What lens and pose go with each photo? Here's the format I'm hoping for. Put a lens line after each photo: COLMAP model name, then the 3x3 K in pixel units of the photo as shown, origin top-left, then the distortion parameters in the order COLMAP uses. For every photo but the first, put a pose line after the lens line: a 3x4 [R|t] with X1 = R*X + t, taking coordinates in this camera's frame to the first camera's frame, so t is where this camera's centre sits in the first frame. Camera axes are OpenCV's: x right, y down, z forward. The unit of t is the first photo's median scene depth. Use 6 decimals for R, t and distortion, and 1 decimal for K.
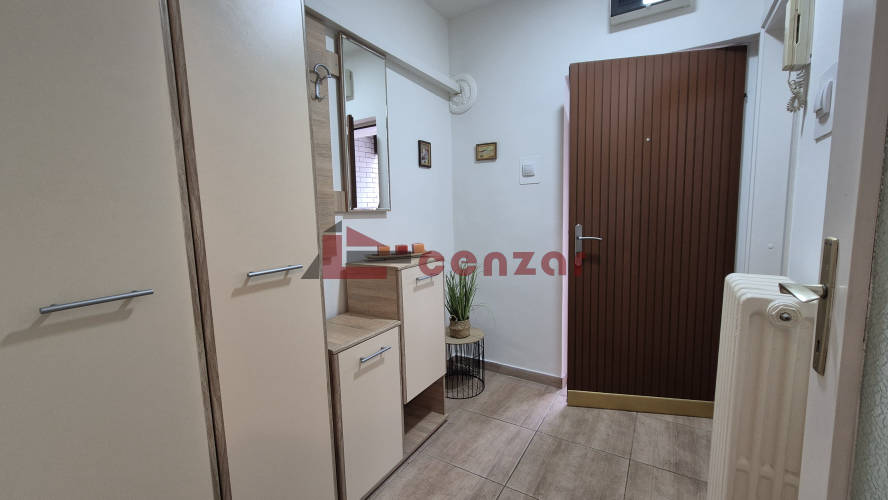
lens RADIAL K [[353.6, 0, 444.0], [0, 353.6, 250.0], [0, 0, 1]] dist [0.000462, 0.000089]
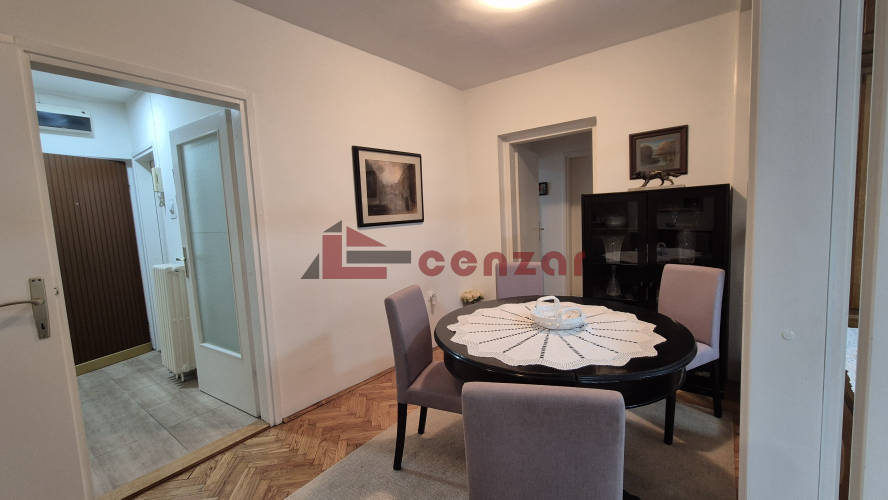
lens RADIAL K [[353.6, 0, 444.0], [0, 353.6, 250.0], [0, 0, 1]] dist [0.000462, 0.000089]
pose [[0.072573, -0.063738, 0.995324, -1.680984], [0.159611, 0.985836, 0.051492, 0.160331], [-0.984509, 0.155128, 0.081718, -1.398588]]
